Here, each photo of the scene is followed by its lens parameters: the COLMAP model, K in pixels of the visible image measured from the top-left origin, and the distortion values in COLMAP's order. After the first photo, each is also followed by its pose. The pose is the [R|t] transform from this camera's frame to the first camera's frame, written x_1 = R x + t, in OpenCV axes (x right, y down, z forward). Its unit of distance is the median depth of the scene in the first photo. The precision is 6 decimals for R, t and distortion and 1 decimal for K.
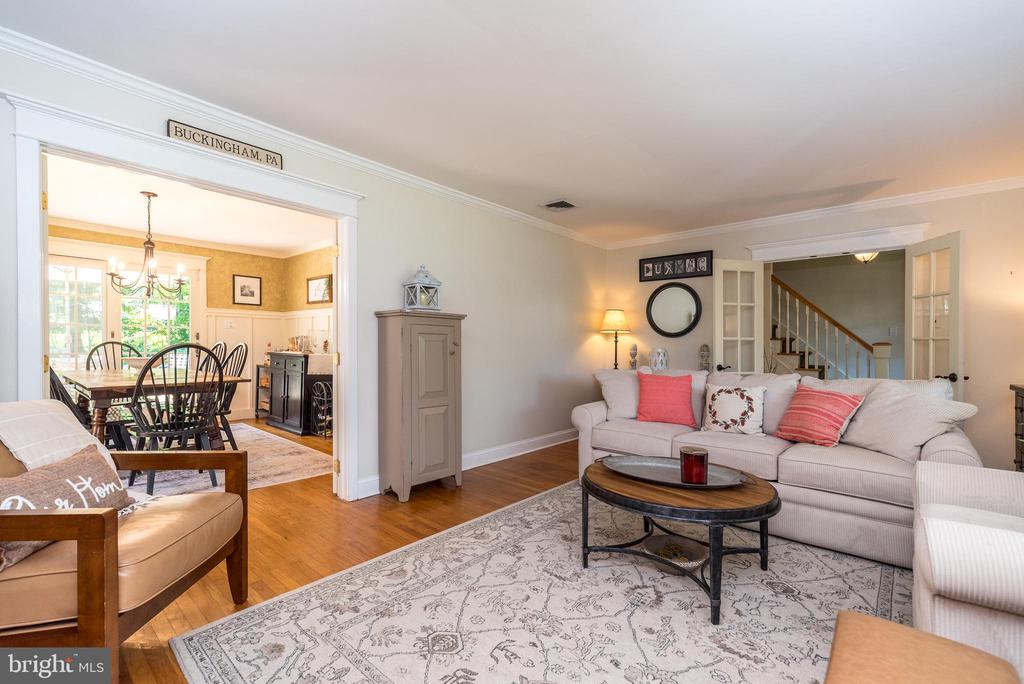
lens RADIAL K [[442.2, 0, 509.1], [0, 442.2, 346.0], [0, 0, 1]] dist [0.003789, 0.000342]
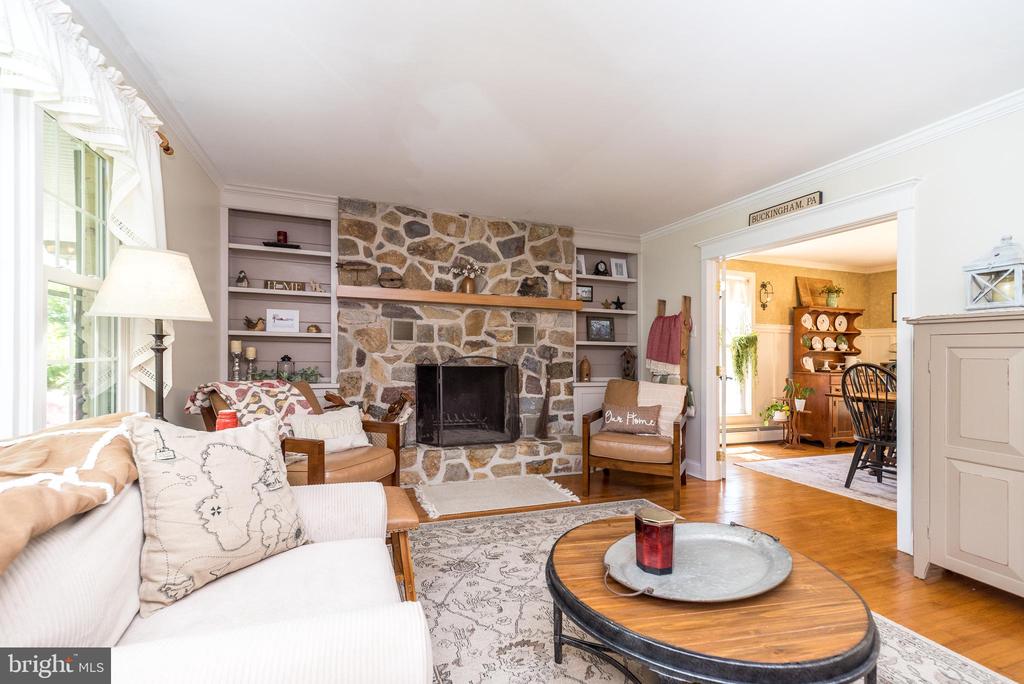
lens RADIAL K [[453.6, 0, 513.2], [0, 453.6, 377.2], [0, 0, 1]] dist [0.001729, 0.000073]
pose [[-0.463336, 0.027132, -0.885767, 0.888234], [-0.008331, 0.999354, 0.034969, -0.000915], [0.886144, 0.023582, -0.462810, 0.894171]]
